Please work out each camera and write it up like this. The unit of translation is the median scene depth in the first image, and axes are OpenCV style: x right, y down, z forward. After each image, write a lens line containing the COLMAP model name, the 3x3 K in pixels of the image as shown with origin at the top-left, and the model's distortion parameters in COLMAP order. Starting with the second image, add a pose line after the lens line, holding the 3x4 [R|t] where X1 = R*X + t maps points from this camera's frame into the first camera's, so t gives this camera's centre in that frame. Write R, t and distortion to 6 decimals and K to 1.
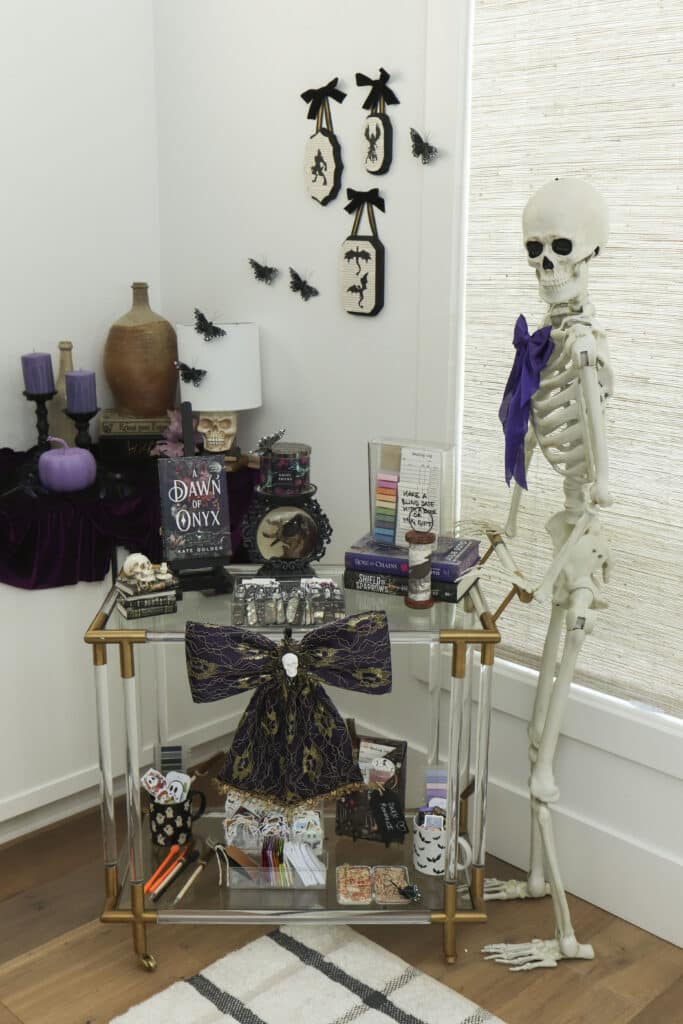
lens RADIAL K [[1169.0, 0, 341.5], [0, 1169.0, 512.0], [0, 0, 1]] dist [0.002258, 0.026654]
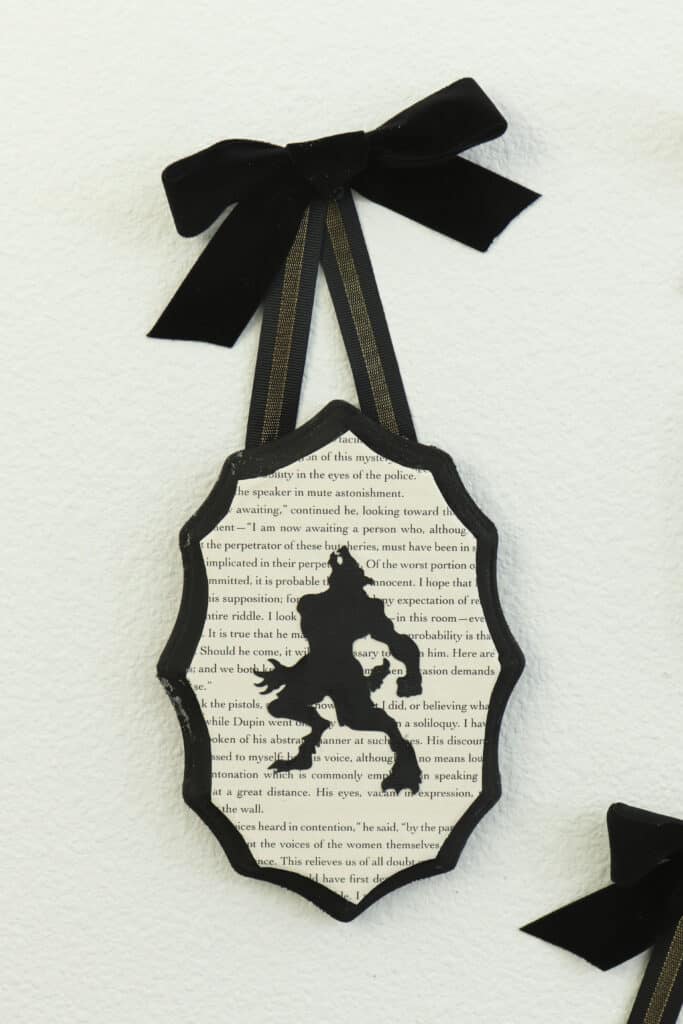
lens RADIAL K [[1859.2, 0, 341.5], [0, 1859.2, 512.0], [0, 0, 1]] dist [-0.048604, -0.046261]
pose [[0.682564, -0.042751, 0.729575, -0.202683], [0.198065, 0.971748, -0.128361, -0.318049], [-0.703475, 0.232118, 0.671747, 0.944730]]
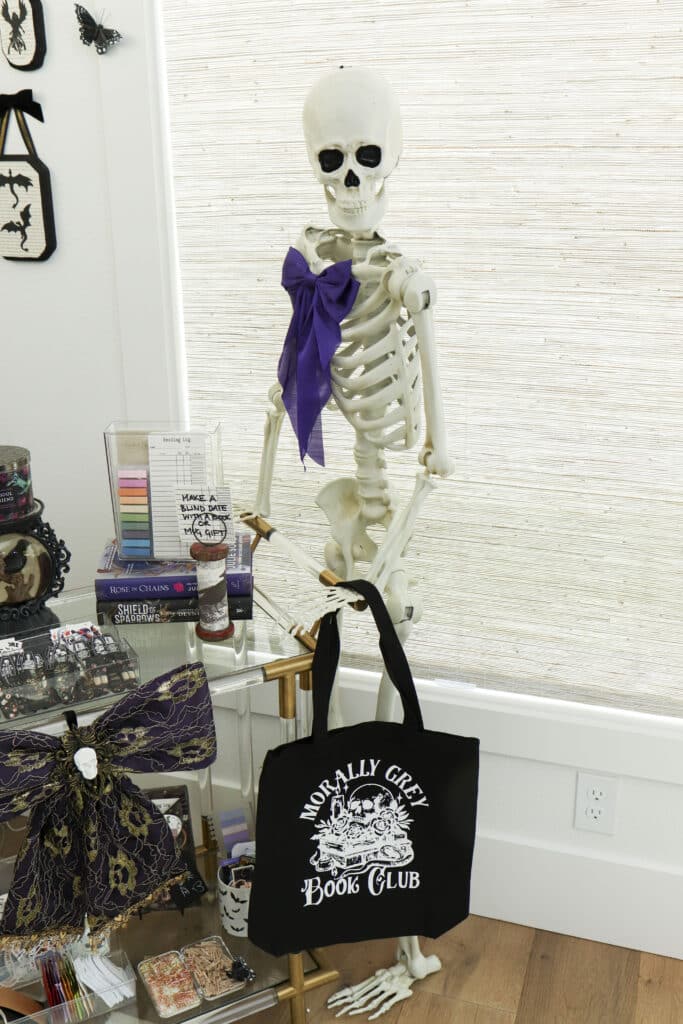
lens RADIAL K [[1059.0, 0, 341.5], [0, 1059.0, 512.0], [0, 0, 1]] dist [-0.019175, 0.055956]
pose [[0.892865, -0.167385, 0.418060, -0.129467], [0.129949, 0.984630, 0.116694, -0.066560], [-0.431167, -0.049865, 0.900893, 0.307121]]
